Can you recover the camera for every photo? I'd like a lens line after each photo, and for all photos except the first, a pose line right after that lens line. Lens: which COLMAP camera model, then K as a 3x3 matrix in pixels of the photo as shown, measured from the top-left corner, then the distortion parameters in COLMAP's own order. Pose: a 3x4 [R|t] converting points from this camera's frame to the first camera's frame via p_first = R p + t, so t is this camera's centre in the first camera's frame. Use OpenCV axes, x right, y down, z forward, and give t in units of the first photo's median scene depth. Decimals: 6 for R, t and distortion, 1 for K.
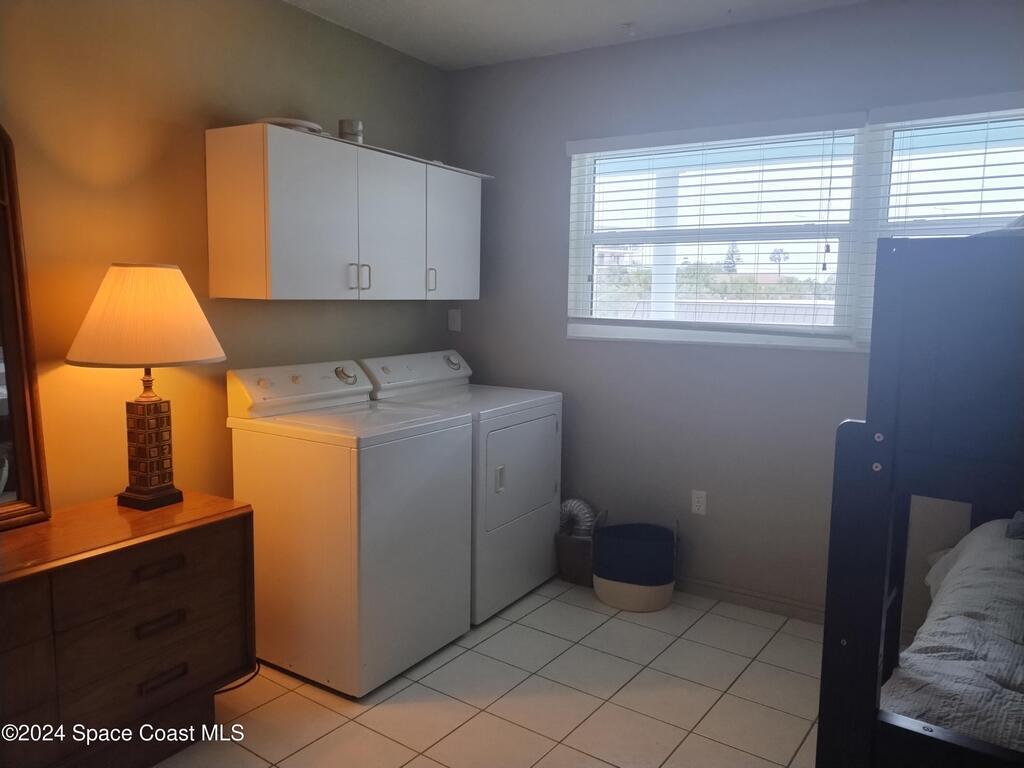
lens RADIAL K [[756.6, 0, 511.5], [0, 756.6, 380.4], [0, 0, 1]] dist [0.074847, -0.101762]
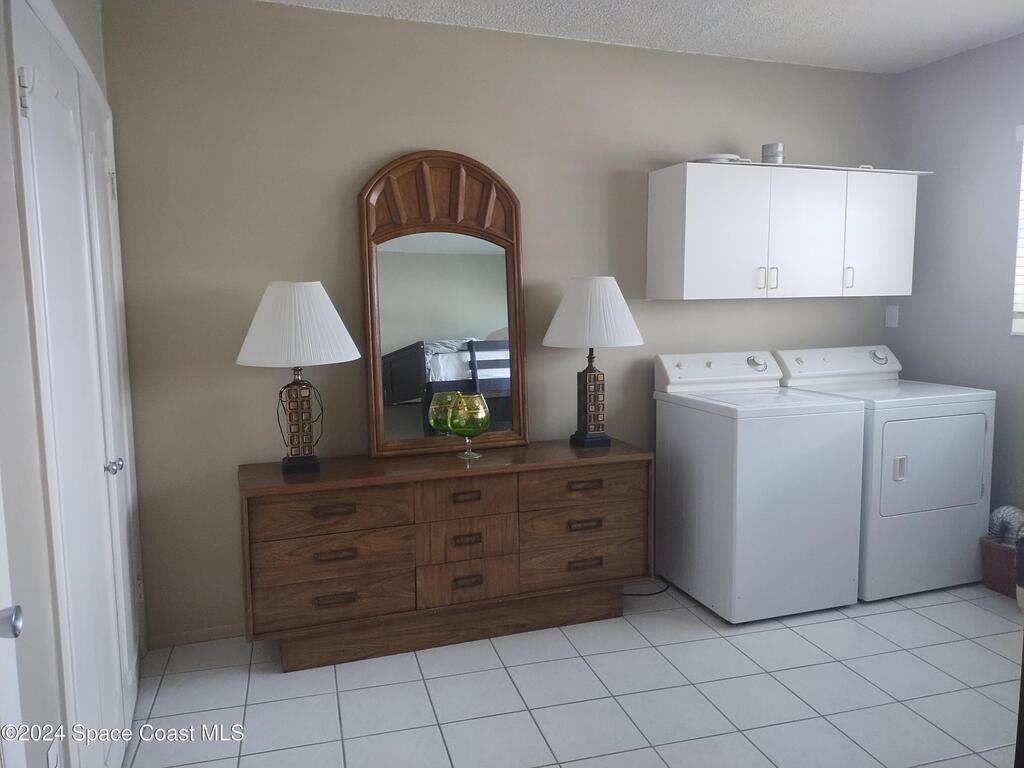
lens RADIAL K [[756.6, 0, 511.5], [0, 756.6, 380.4], [0, 0, 1]] dist [0.074847, -0.101762]
pose [[0.783042, 0.045137, -0.620329, 0.210652], [-0.048085, 0.998771, 0.011975, 0.023169], [0.620107, 0.020452, 0.784251, -0.147667]]
